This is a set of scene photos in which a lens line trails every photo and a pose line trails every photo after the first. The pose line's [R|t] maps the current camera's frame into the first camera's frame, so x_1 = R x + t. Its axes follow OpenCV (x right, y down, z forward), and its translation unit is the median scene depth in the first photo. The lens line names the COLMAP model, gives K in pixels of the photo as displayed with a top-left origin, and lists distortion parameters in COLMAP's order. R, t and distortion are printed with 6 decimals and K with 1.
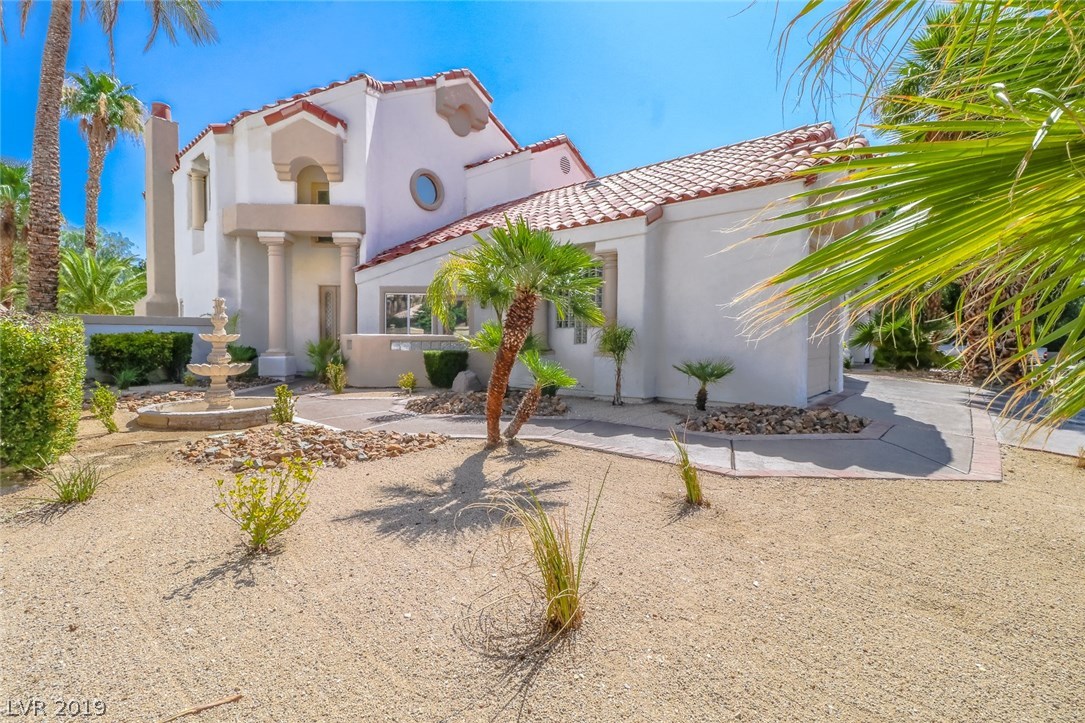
lens RADIAL K [[498.2, 0, 525.5], [0, 498.2, 348.2], [0, 0, 1]] dist [-0.004908, -0.000528]
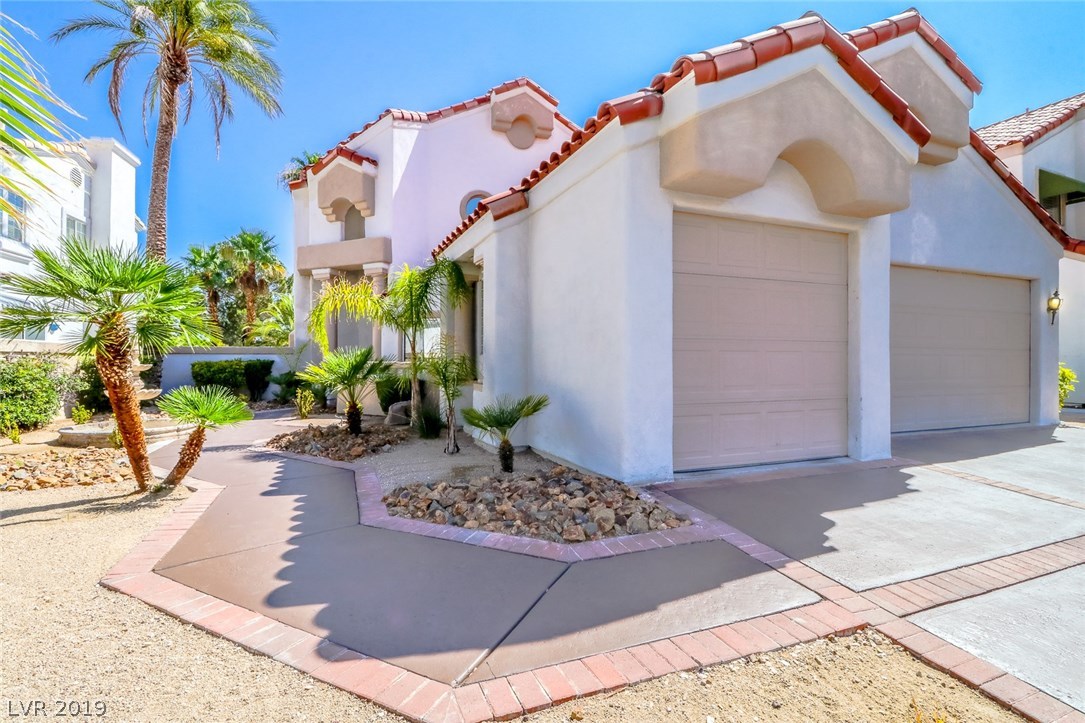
lens RADIAL K [[499.1, 0, 523.2], [0, 499.1, 361.2], [0, 0, 1]] dist [-0.000839, -0.014888]
pose [[0.885336, -0.003013, -0.464941, 0.406382], [-0.004173, 0.999887, -0.014428, -0.012494], [0.464932, 0.014714, 0.885224, 0.219310]]
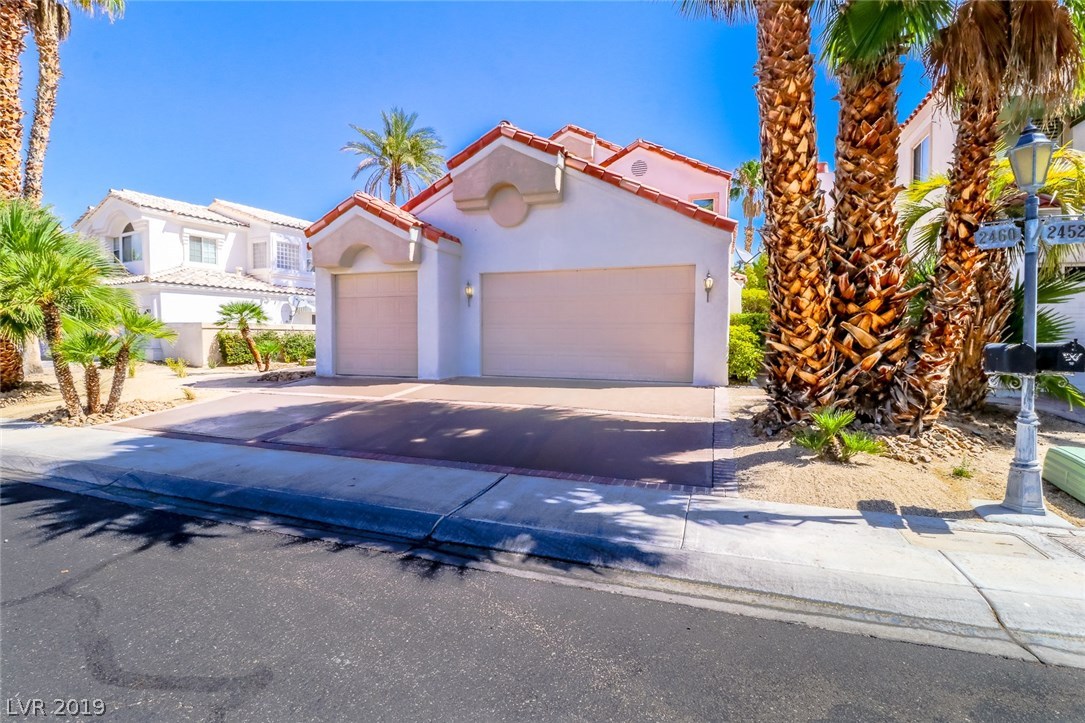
lens RADIAL K [[498.2, 0, 525.5], [0, 498.2, 348.2], [0, 0, 1]] dist [-0.004908, -0.000528]
pose [[0.377772, 0.014455, -0.925786, 1.293695], [-0.015440, 0.999837, 0.009311, -0.008376], [0.925770, 0.010776, 0.377934, 0.556220]]
